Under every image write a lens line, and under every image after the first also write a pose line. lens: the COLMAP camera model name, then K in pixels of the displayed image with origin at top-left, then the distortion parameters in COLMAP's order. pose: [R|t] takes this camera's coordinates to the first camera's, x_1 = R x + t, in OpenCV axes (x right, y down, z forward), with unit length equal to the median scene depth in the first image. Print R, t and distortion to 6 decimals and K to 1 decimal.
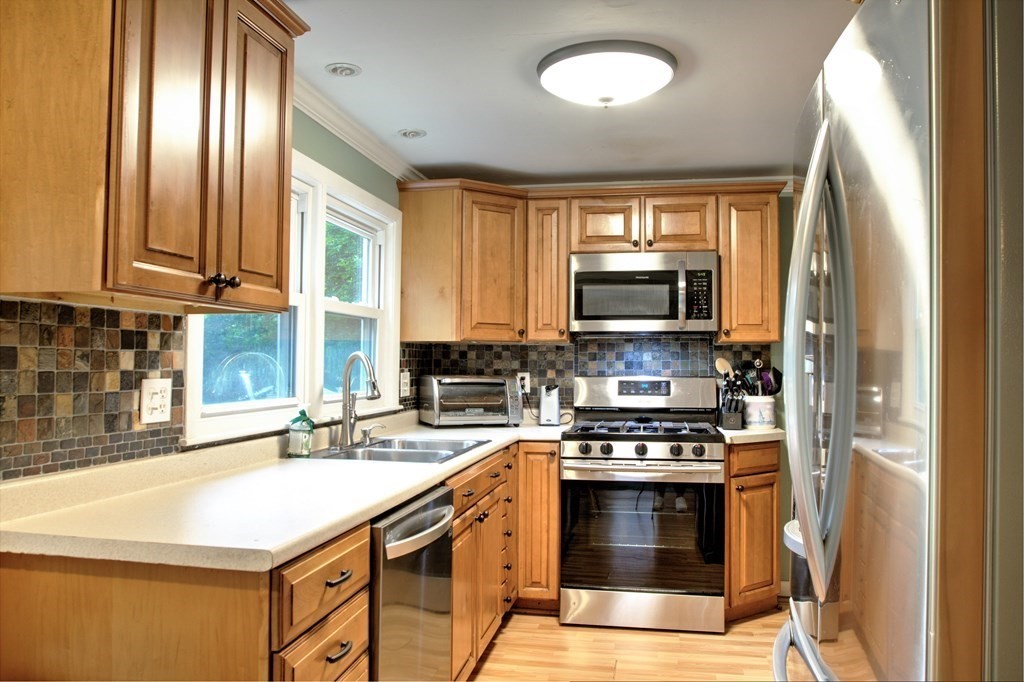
lens RADIAL K [[766.7, 0, 512.8], [0, 766.7, 337.4], [0, 0, 1]] dist [-0.051016, 0.020873]
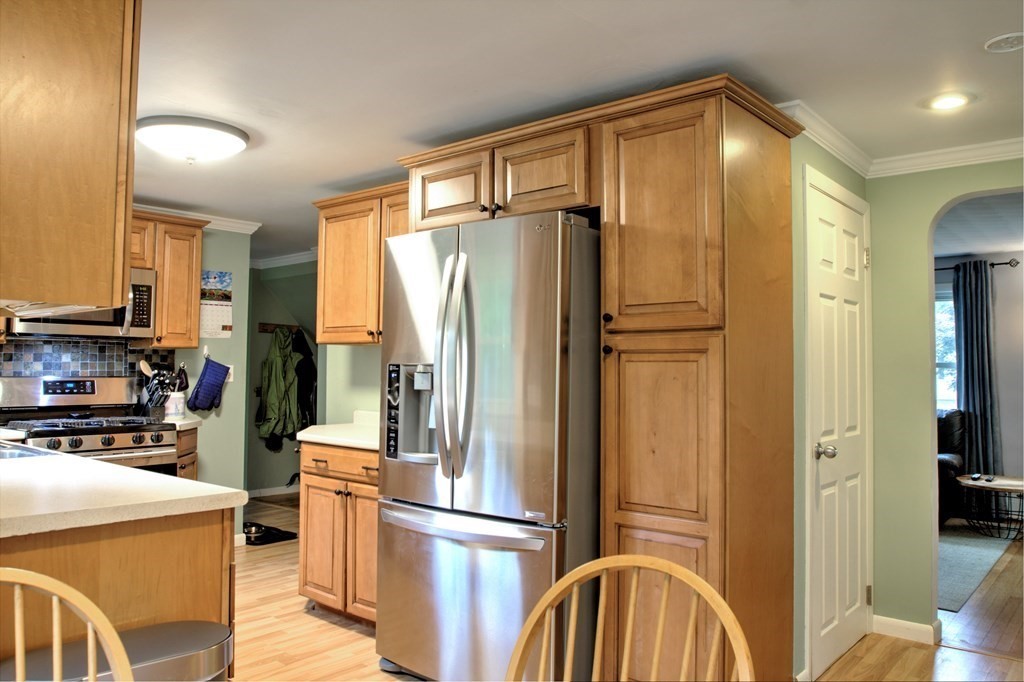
lens RADIAL K [[766.7, 0, 515.2], [0, 766.7, 341.6], [0, 0, 1]] dist [-0.051016, 0.020873]
pose [[0.494589, 0.031693, 0.868549, -0.473265], [-0.035274, 0.999244, -0.016375, -0.002771], [-0.868411, -0.022538, 0.495333, -0.067564]]
